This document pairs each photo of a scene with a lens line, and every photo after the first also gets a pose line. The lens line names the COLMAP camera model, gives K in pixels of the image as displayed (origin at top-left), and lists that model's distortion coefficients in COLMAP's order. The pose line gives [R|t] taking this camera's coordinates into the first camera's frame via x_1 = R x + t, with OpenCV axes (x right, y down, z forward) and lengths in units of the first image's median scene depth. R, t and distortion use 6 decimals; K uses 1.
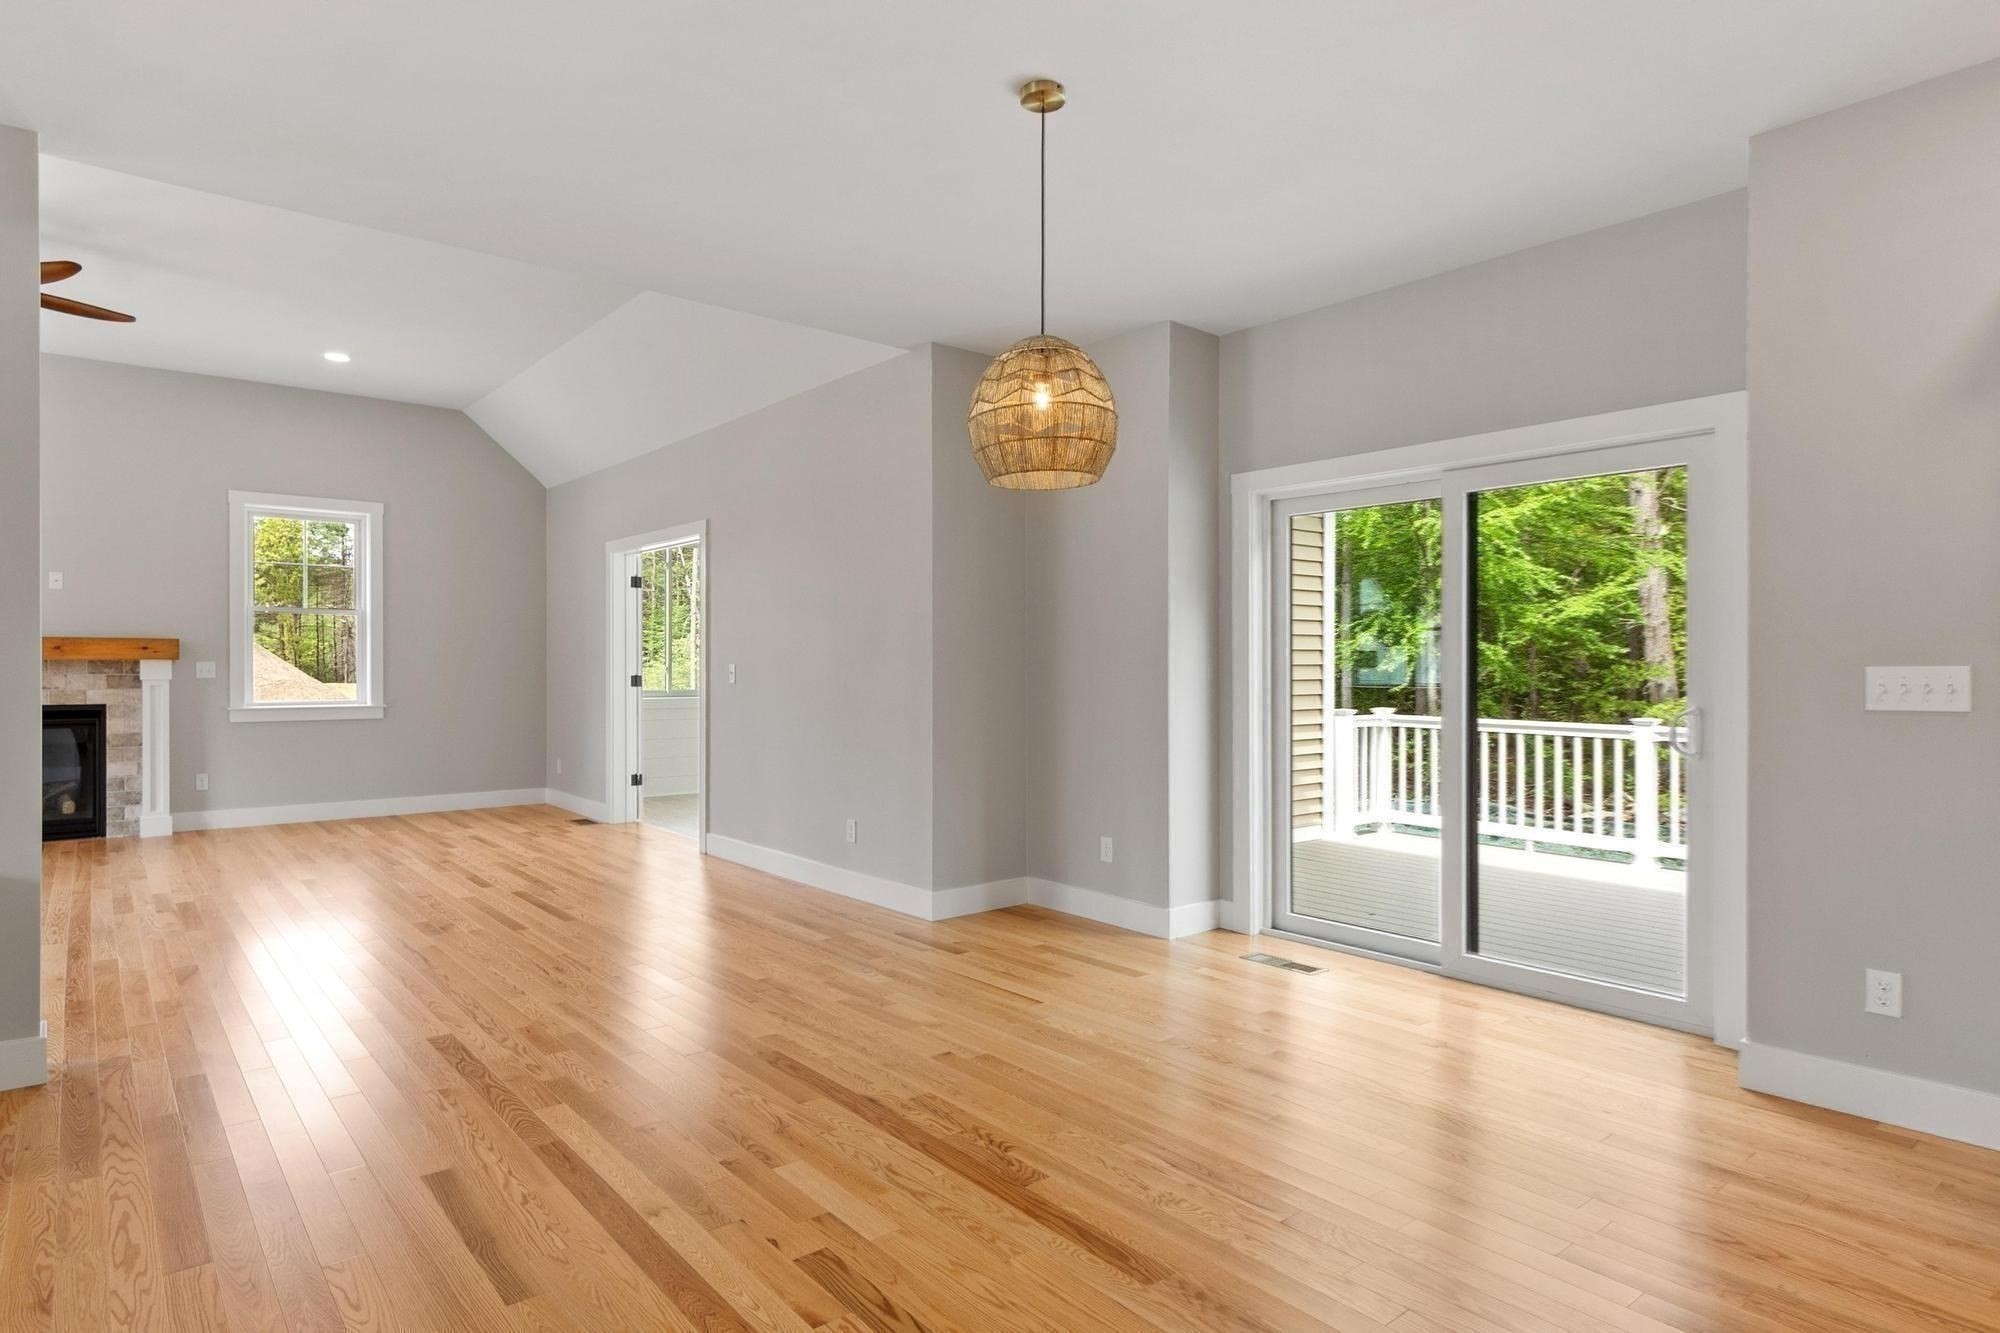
lens RADIAL K [[1095.8, 0, 953.5], [0, 1095.8, 666.4], [0, 0, 1]] dist [0.004802, -0.000099]
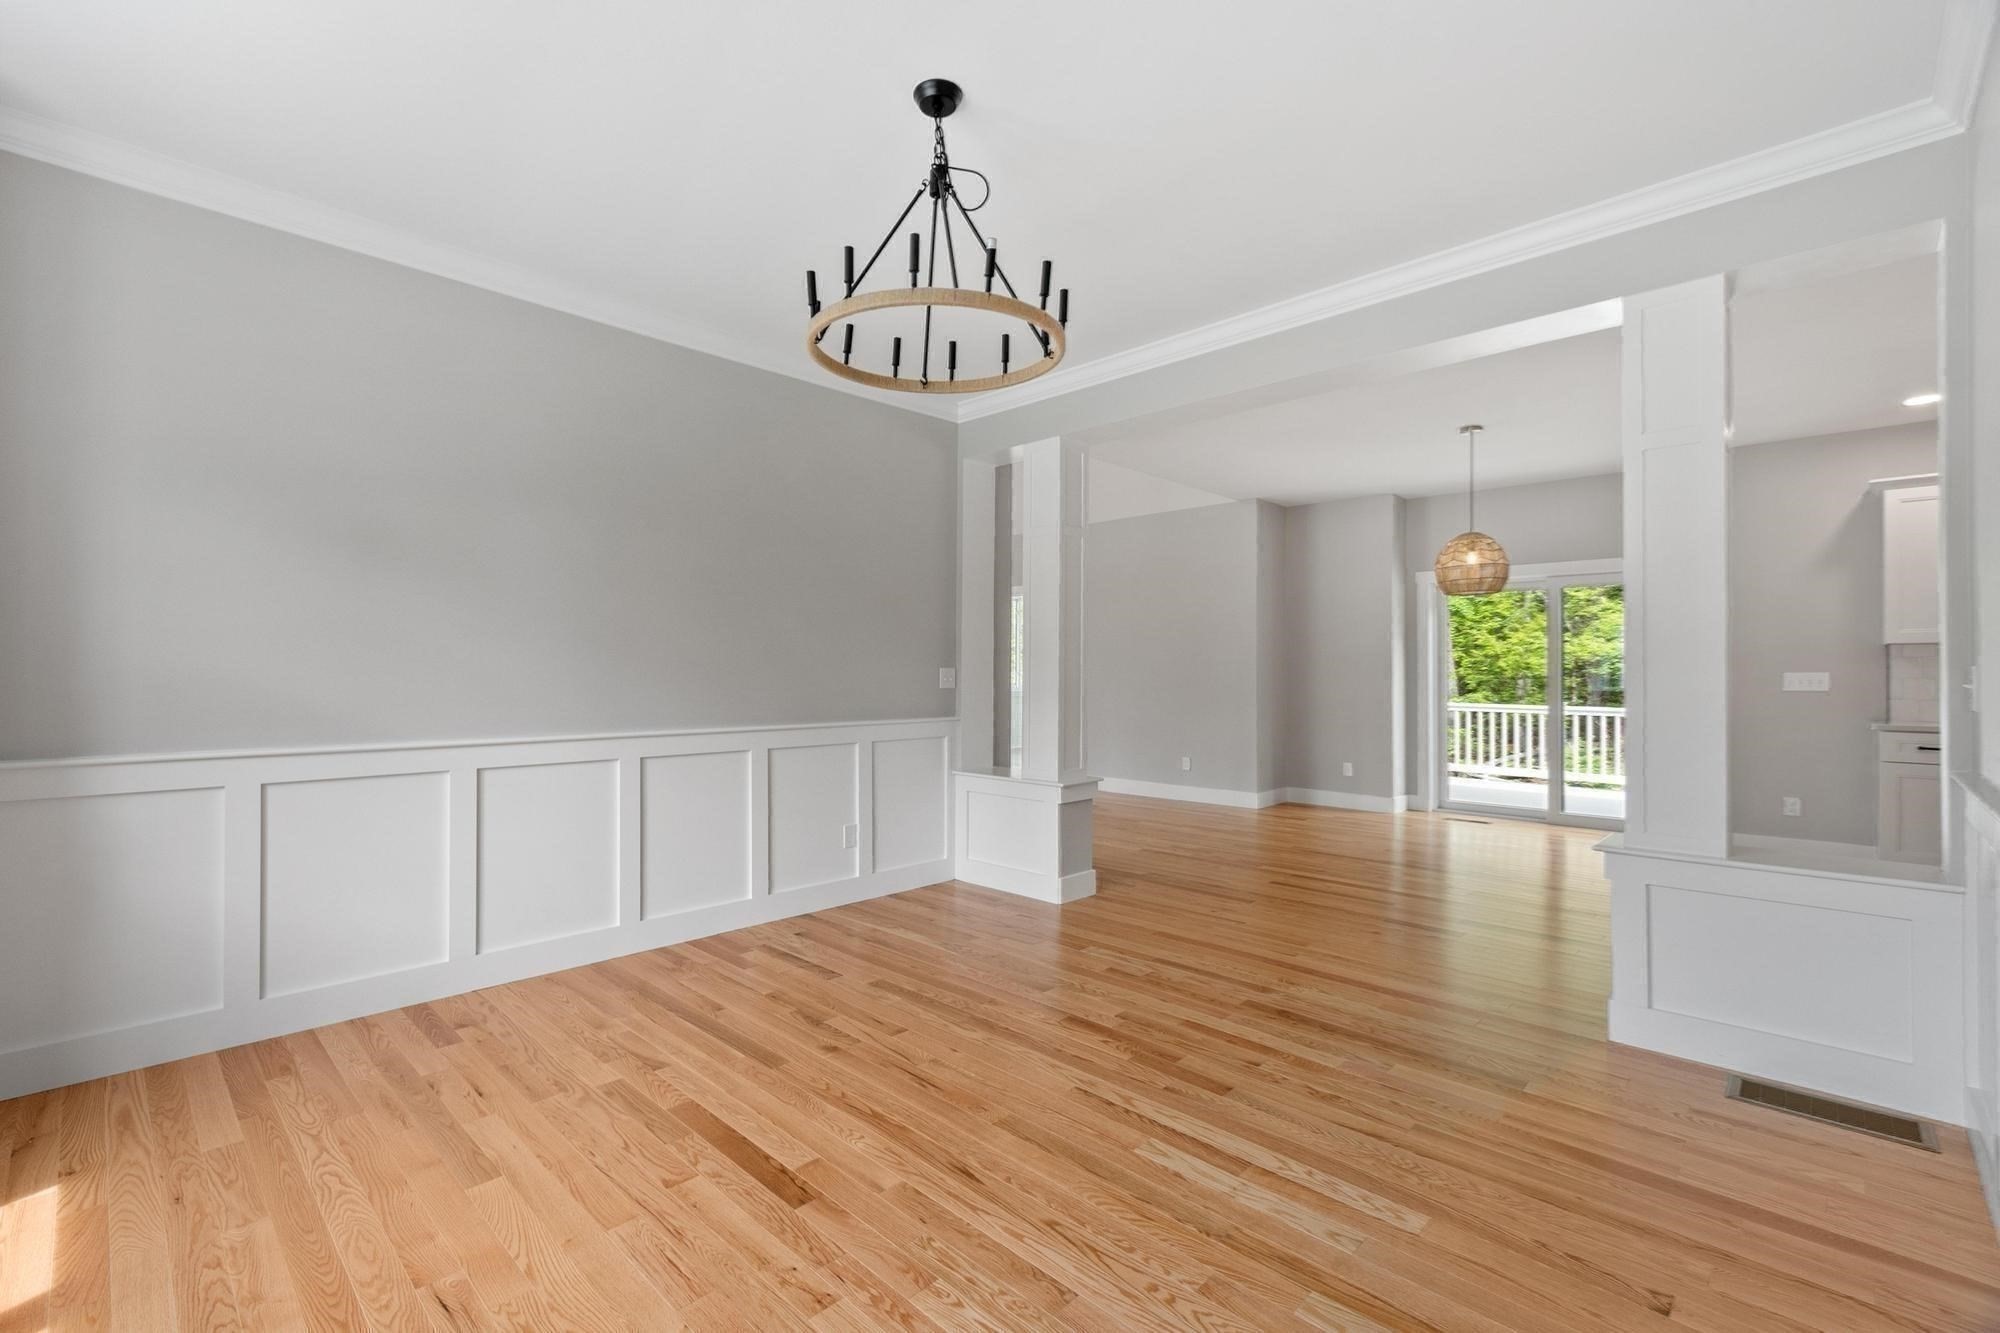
lens RADIAL K [[875.3, 0, 960.7], [0, 875.3, 659.6], [0, 0, 1]] dist [0.008994, 0.000061]
pose [[0.993640, 0.000283, 0.112601, -0.461569], [0.001106, 0.999924, -0.012274, -0.002533], [-0.112596, 0.012321, 0.993564, -0.282659]]
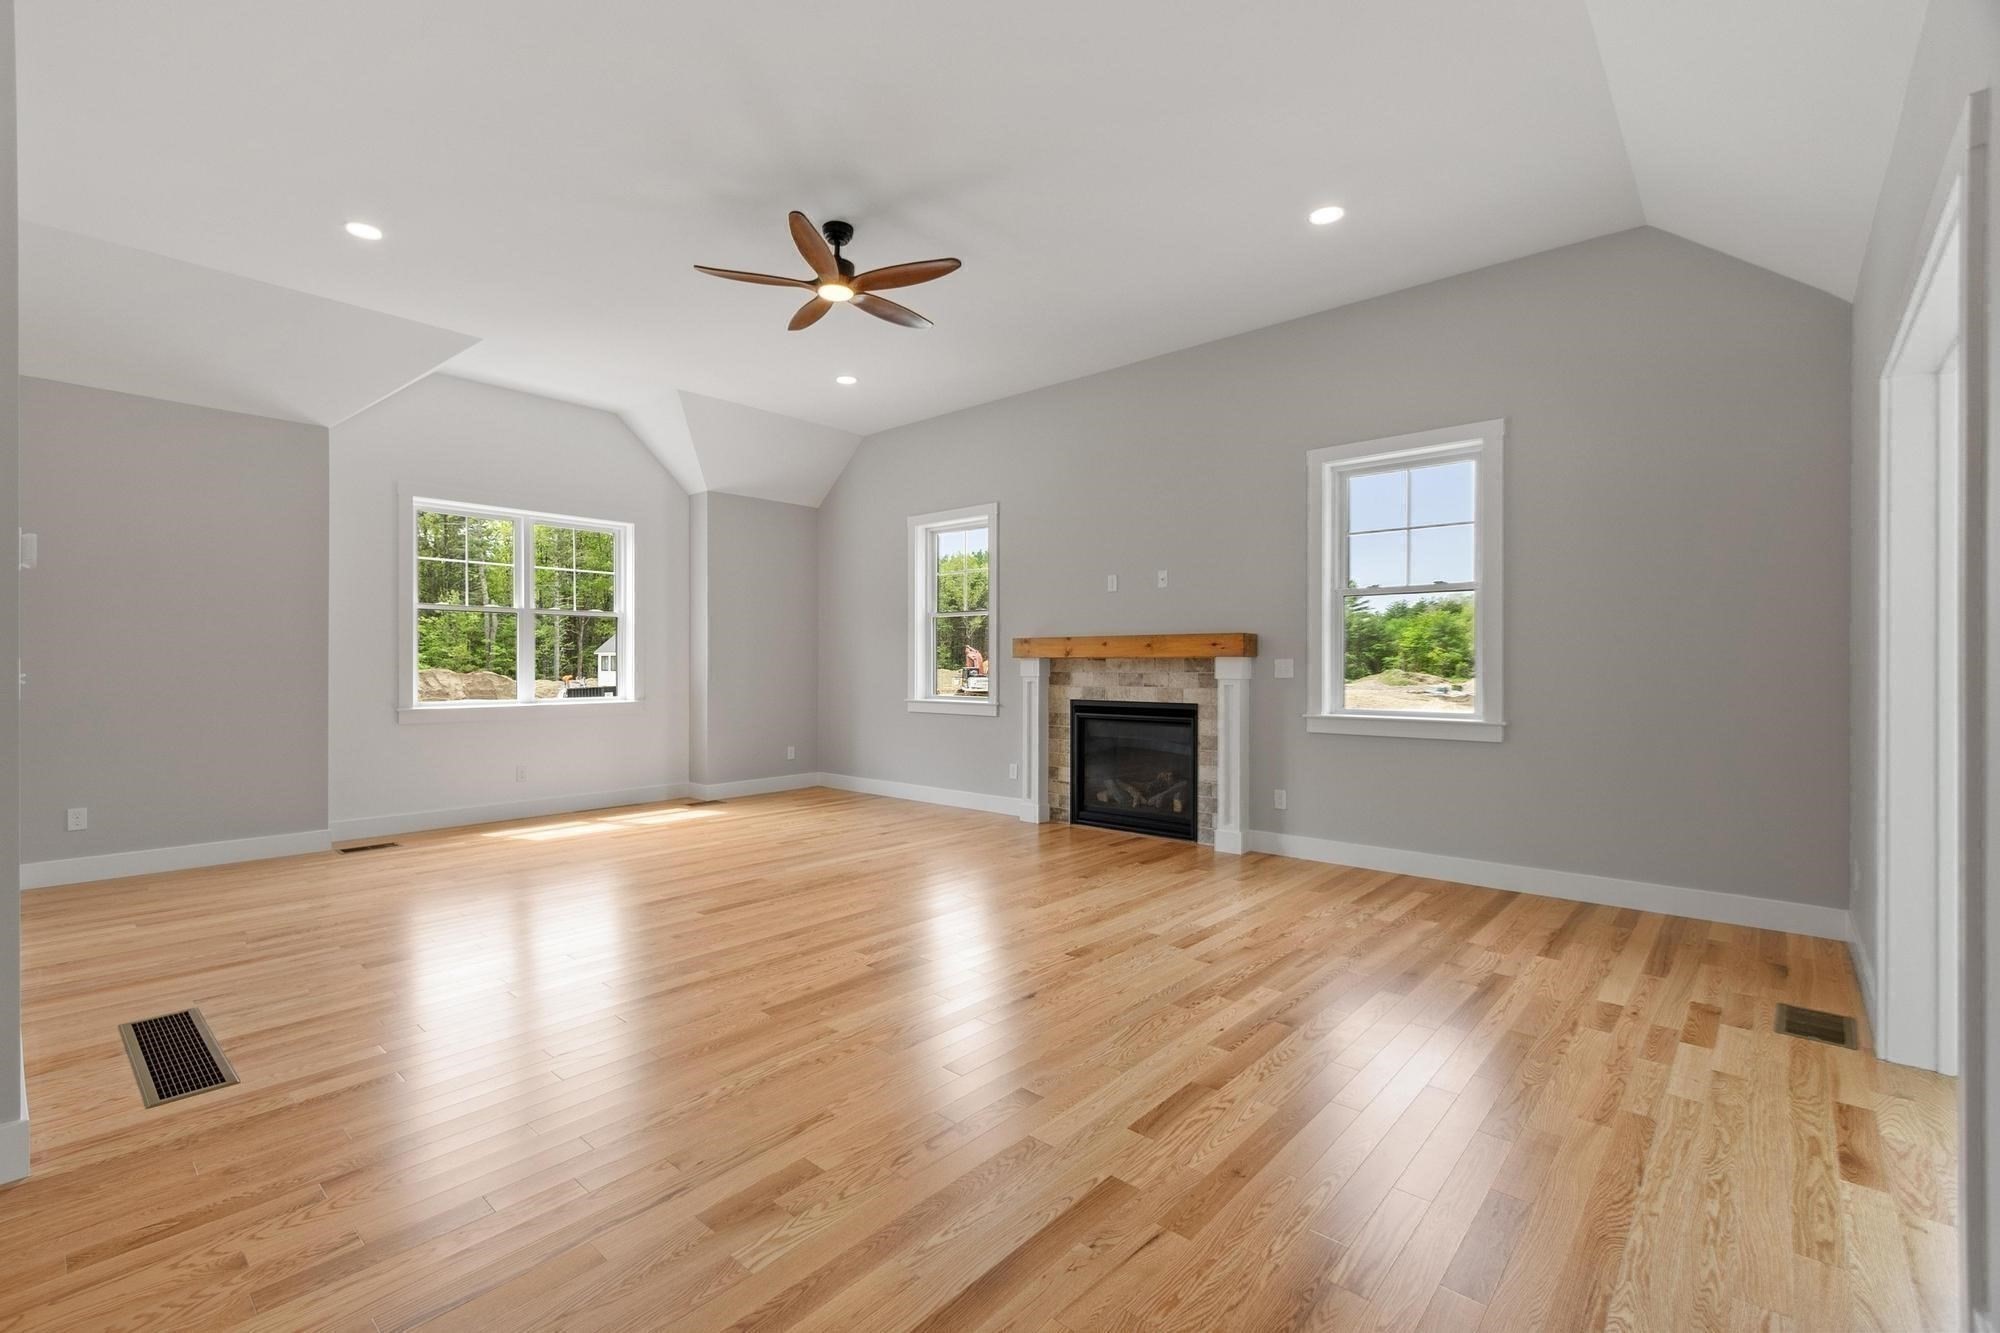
lens RADIAL K [[875.3, 0, 954.3], [0, 875.3, 663.9], [0, 0, 1]] dist [0.008994, 0.000061]
pose [[0.152654, -0.000672, -0.988279, -0.048347], [-0.000842, 0.999999, -0.000810, 0.000247], [0.988279, 0.000956, 0.152654, 0.671832]]
